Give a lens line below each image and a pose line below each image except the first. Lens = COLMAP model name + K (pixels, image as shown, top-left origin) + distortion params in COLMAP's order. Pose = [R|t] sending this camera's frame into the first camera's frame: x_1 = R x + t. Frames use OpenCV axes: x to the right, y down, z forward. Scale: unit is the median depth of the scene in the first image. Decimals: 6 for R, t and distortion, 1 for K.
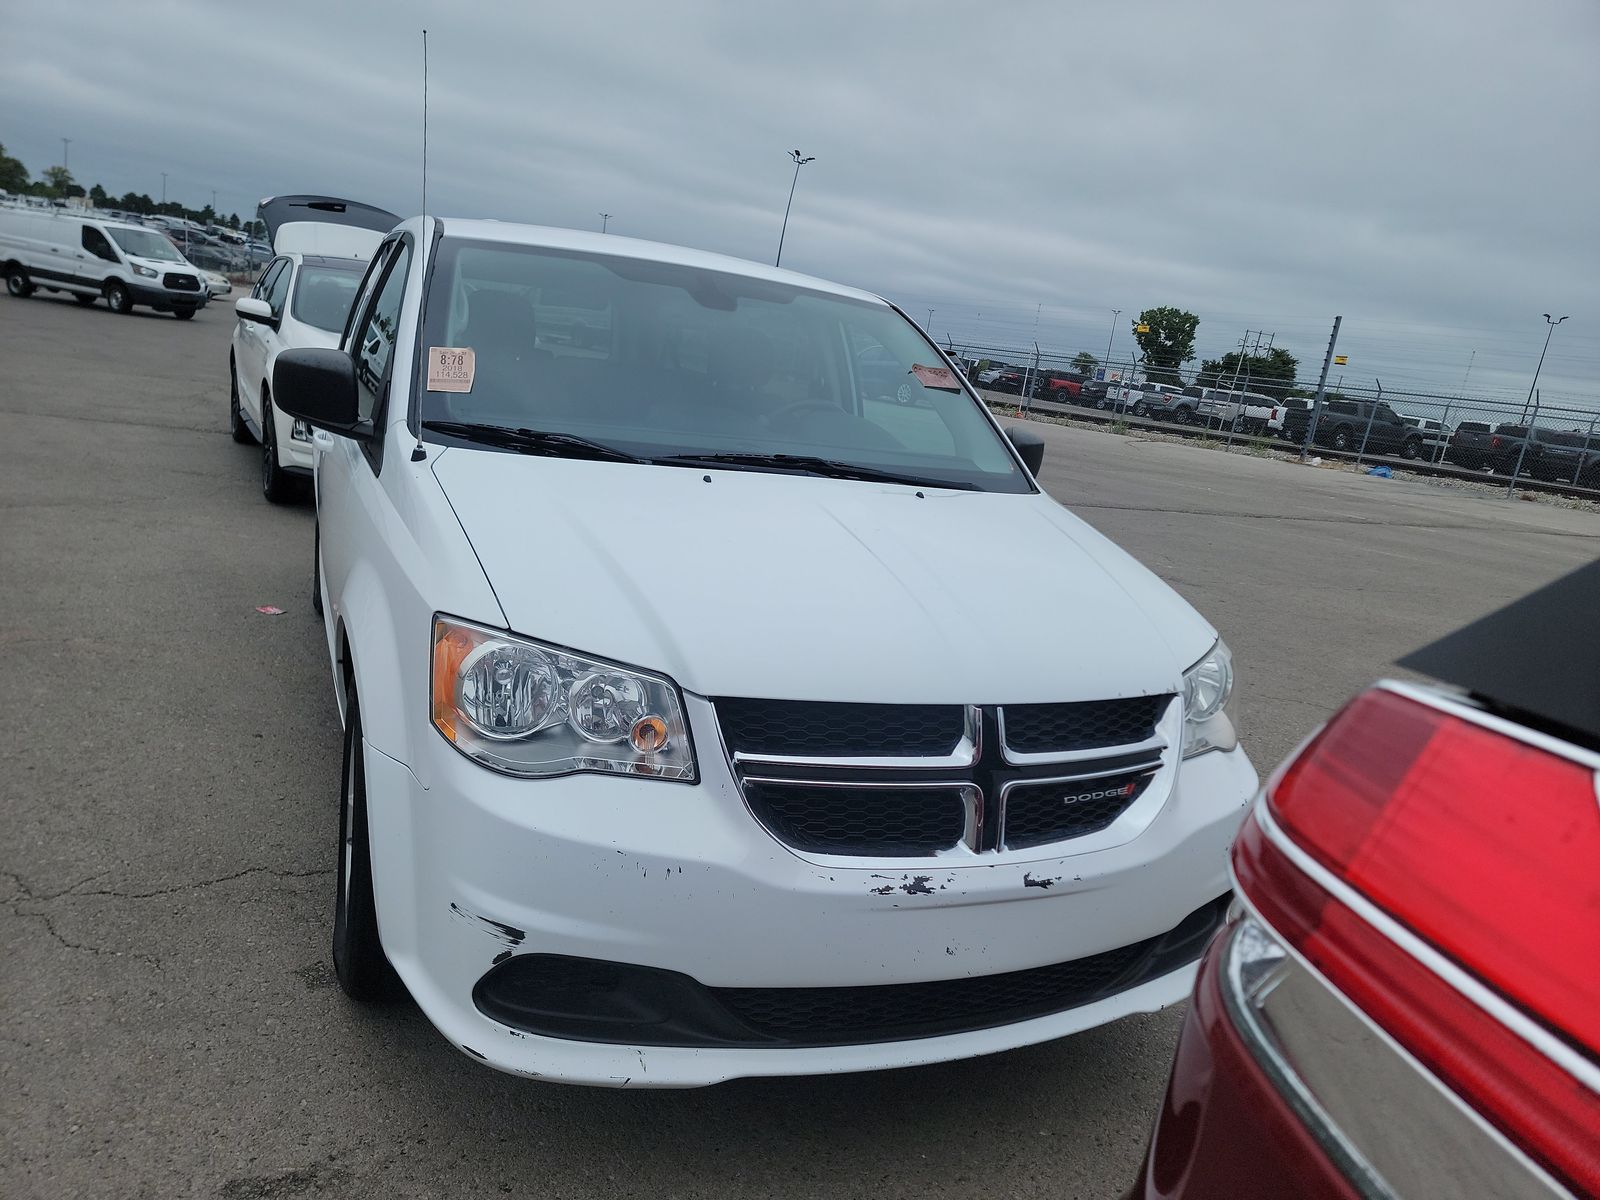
lens RADIAL K [[1182.3, 0, 801.5], [0, 1182.3, 602.3], [0, 0, 1]] dist [0.065065, -0.038103]
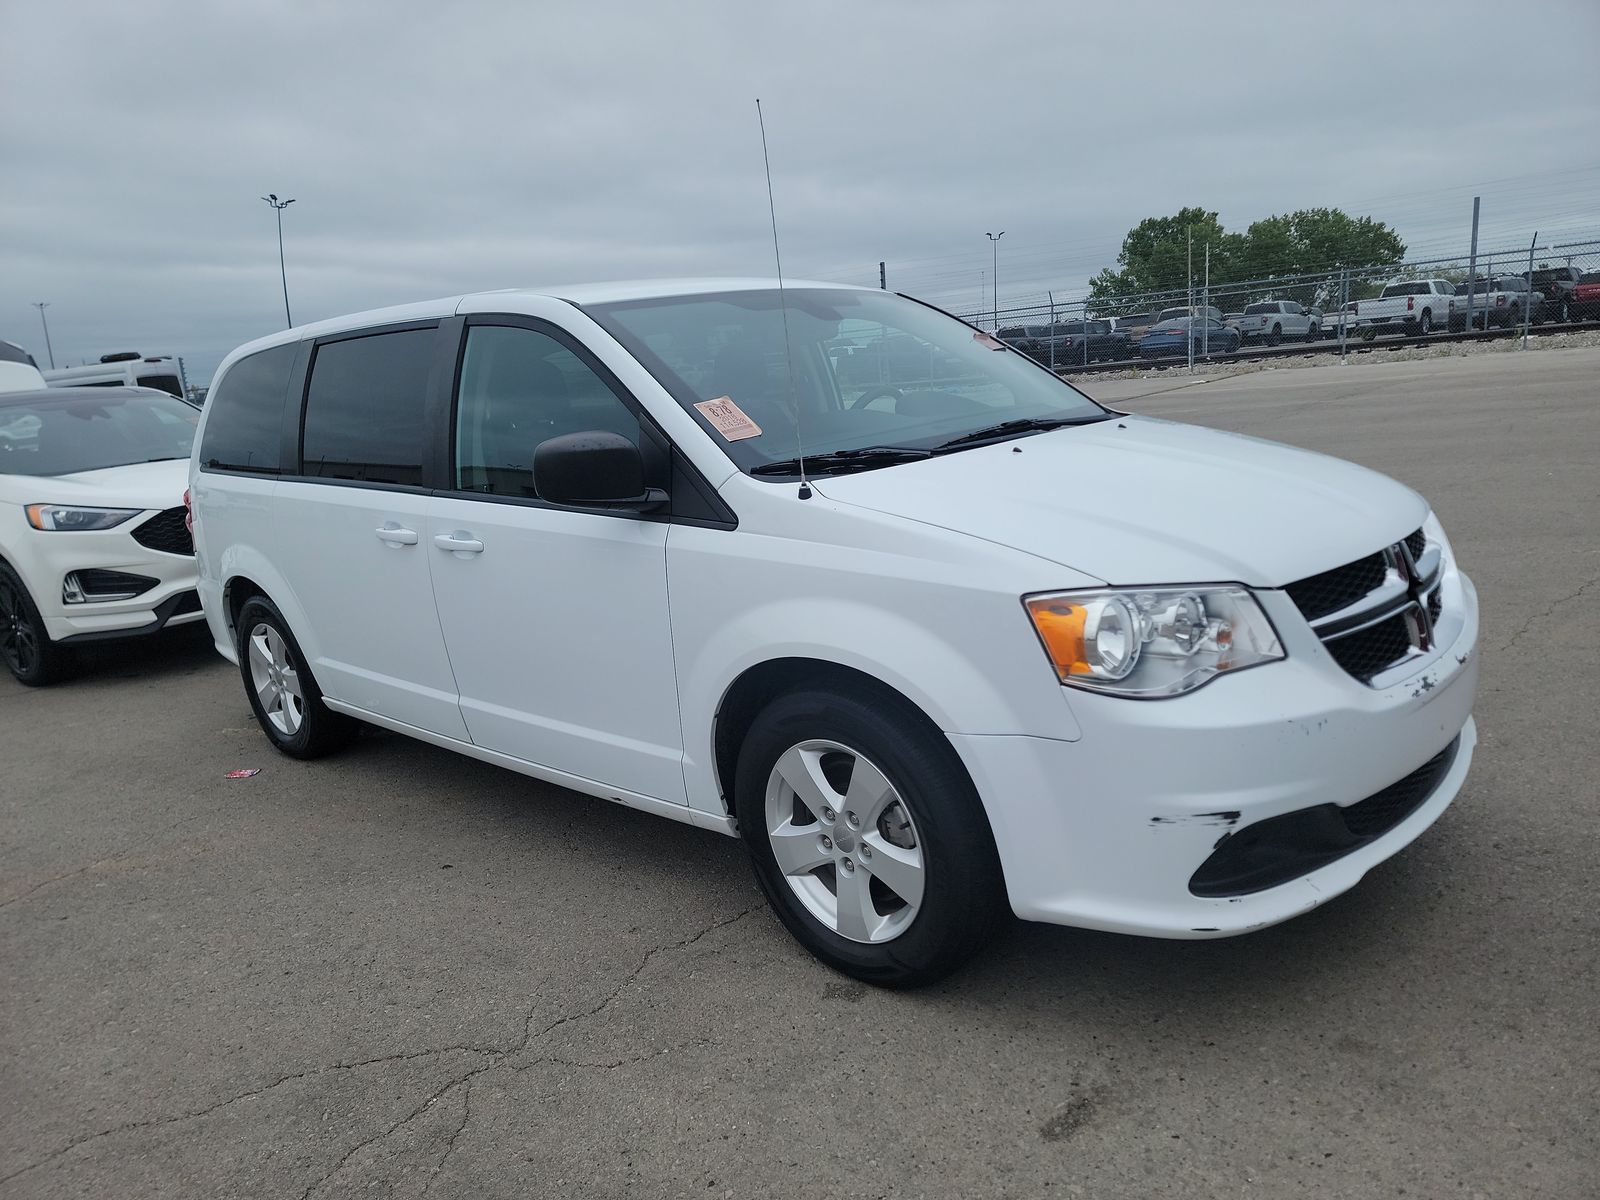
lens RADIAL K [[1182.3, 0, 804.7], [0, 1182.3, 599.1], [0, 0, 1]] dist [0.065065, -0.038103]
pose [[0.885646, -0.288135, 0.364156, -0.892439], [0.289558, 0.955747, 0.052005, -0.106119], [-0.363025, 0.059387, 0.929885, 0.019678]]
